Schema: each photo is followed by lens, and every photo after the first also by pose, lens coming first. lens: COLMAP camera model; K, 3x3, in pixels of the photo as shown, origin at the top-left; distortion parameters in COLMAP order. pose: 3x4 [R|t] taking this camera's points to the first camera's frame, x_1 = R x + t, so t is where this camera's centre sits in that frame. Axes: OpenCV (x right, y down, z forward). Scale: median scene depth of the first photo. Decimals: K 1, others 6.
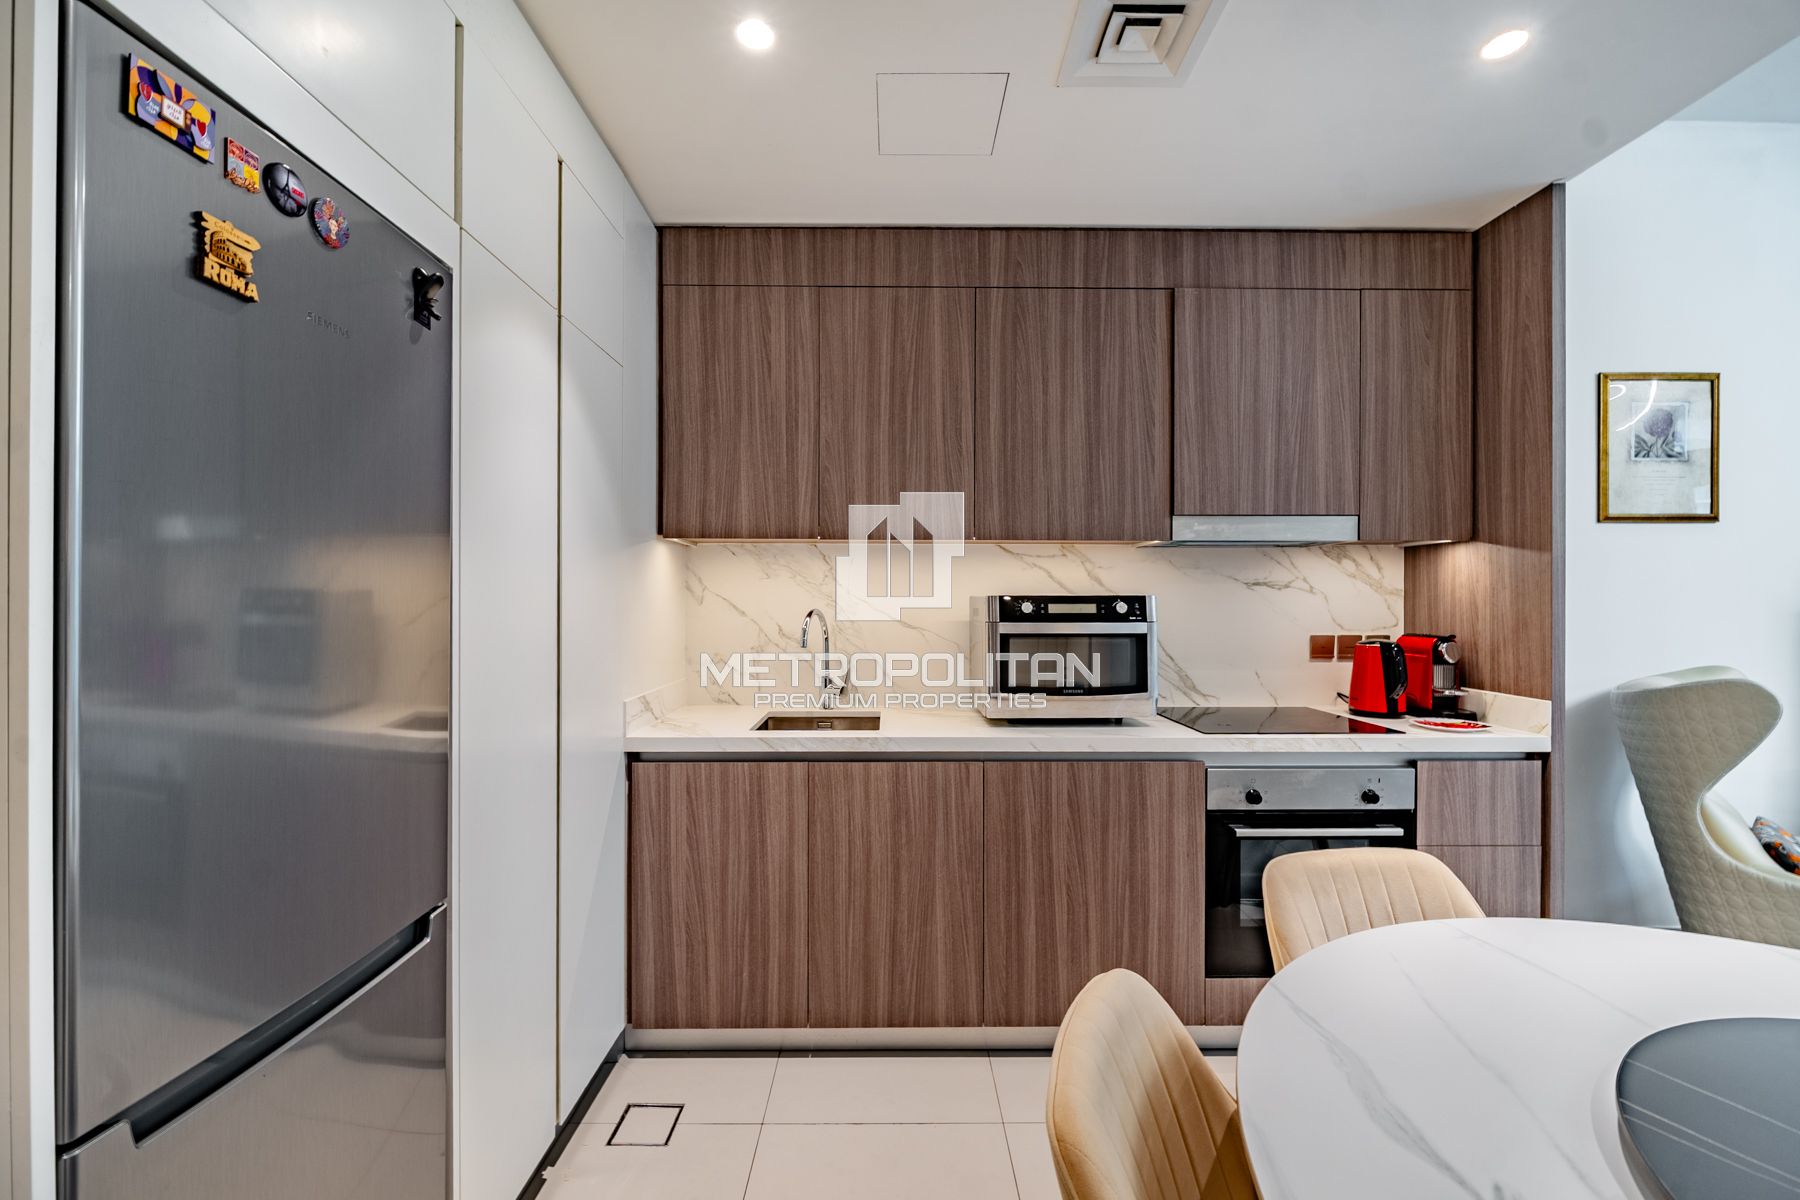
lens RADIAL K [[734.3, 0, 922.0], [0, 734.3, 603.5], [0, 0, 1]] dist [-0.002131, -0.000509]
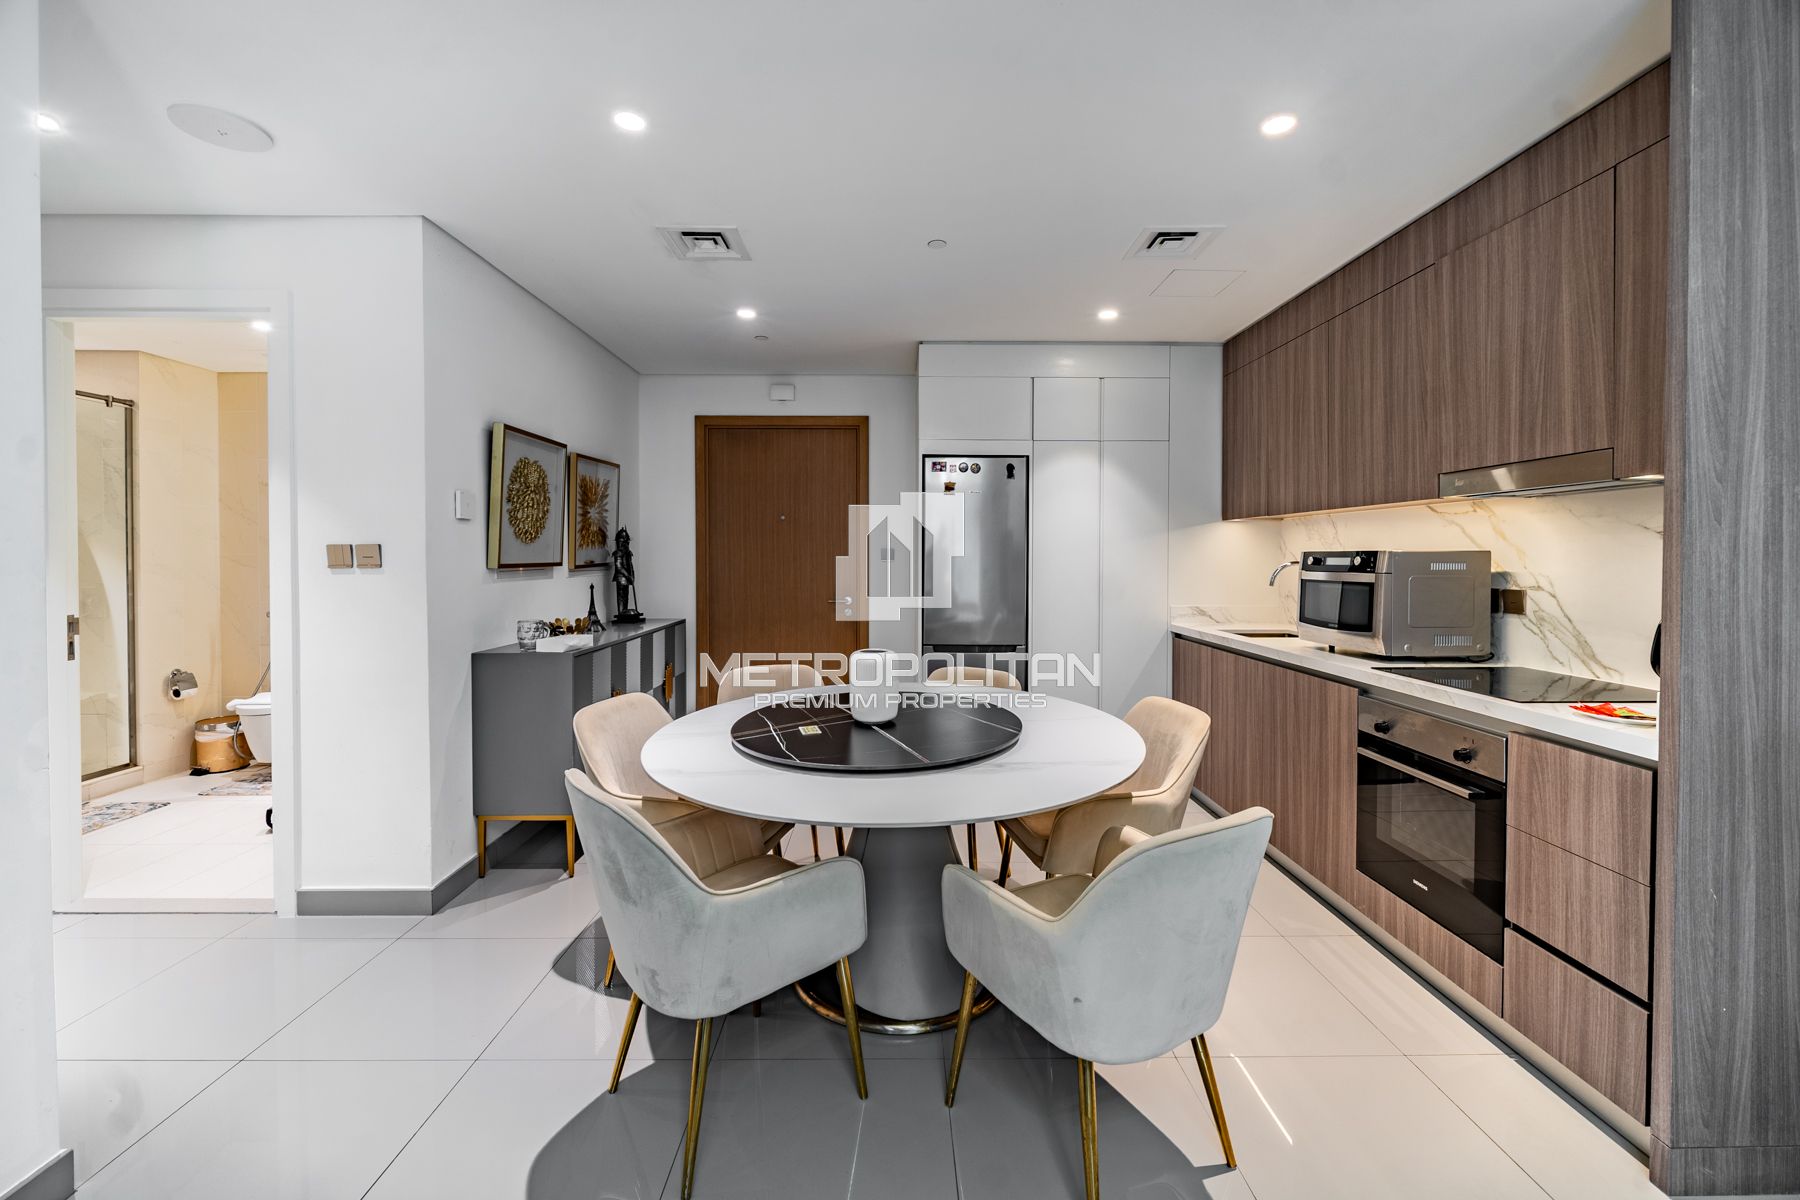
lens RADIAL K [[735.3, 0, 895.6], [0, 735.3, 566.4], [0, 0, 1]] dist [-0.001382, -0.000187]
pose [[-0.003989, 0.012624, -0.999912, 1.413484], [-0.004866, 0.999908, 0.012643, 0.003193], [0.999980, 0.004916, -0.003928, 0.220472]]
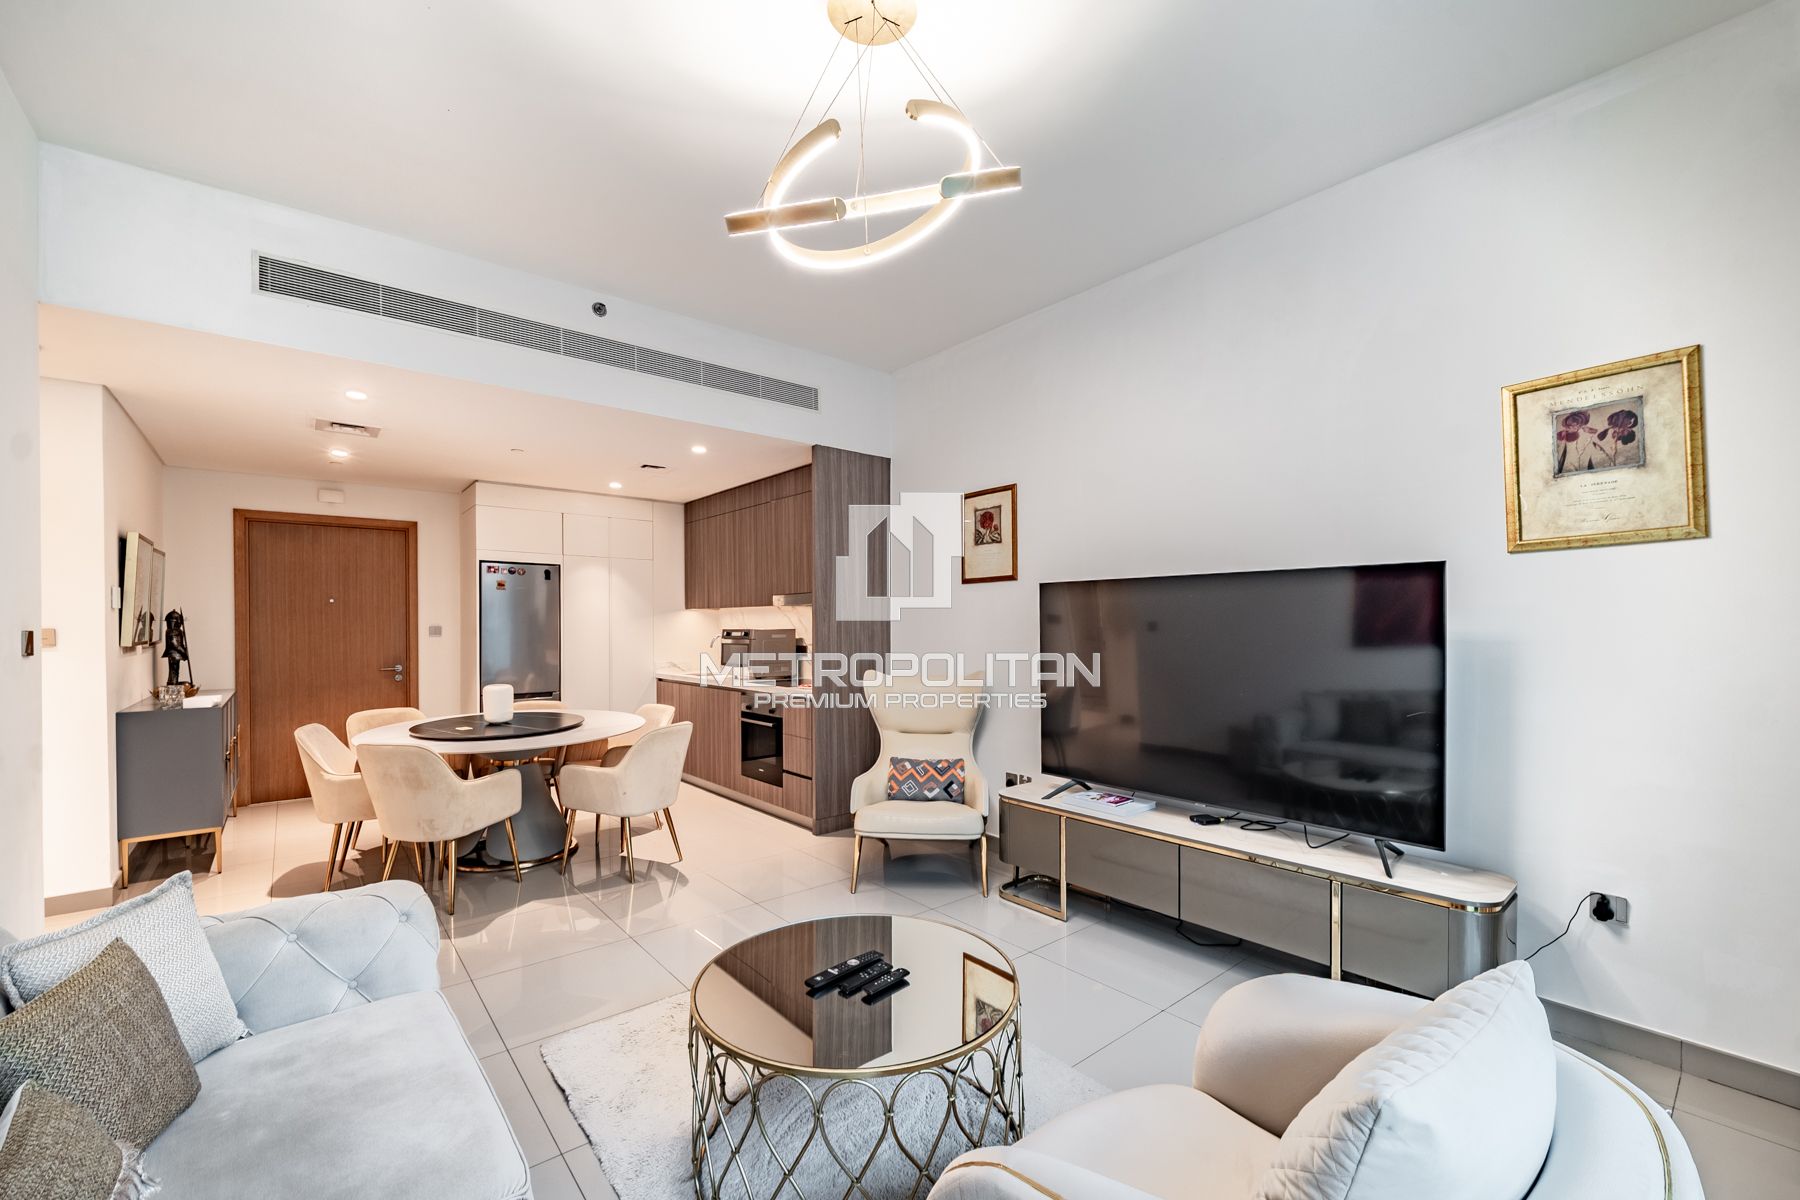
lens RADIAL K [[751.9, 0, 910.4], [0, 751.9, 633.2], [0, 0, 1]] dist [0.009653, -0.007183]
pose [[0.631696, 0.003306, -0.775209, 2.533859], [0.001638, 0.999983, 0.005600, -0.009182], [0.775214, -0.004807, 0.631680, -0.201632]]
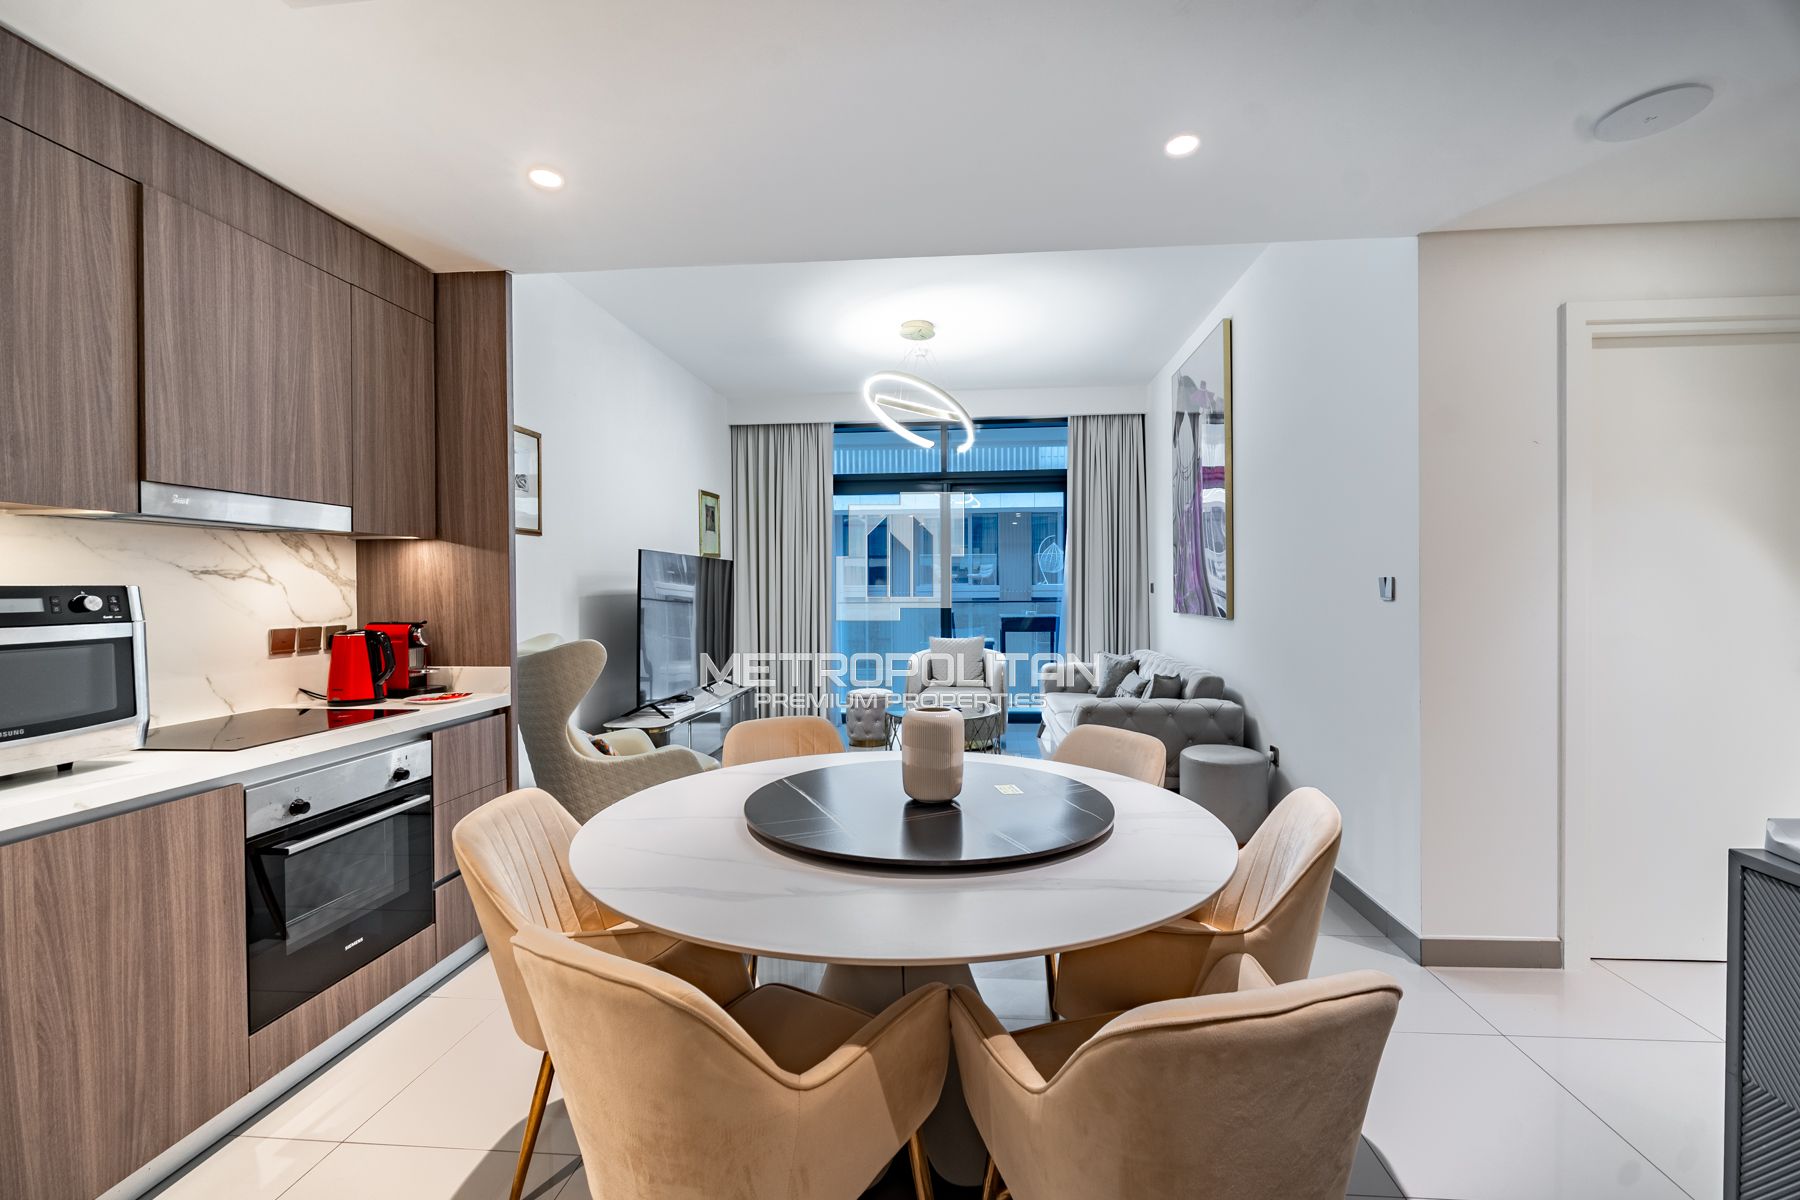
lens RADIAL K [[729.1, 0, 895.9], [0, 729.1, 595.0], [0, 0, 1]] dist [-0.001627, -0.000340]
pose [[0.130632, -0.011671, 0.991362, -0.306194], [0.010589, 0.999890, 0.010376, -0.001213], [-0.991374, 0.009142, 0.130741, 0.127505]]
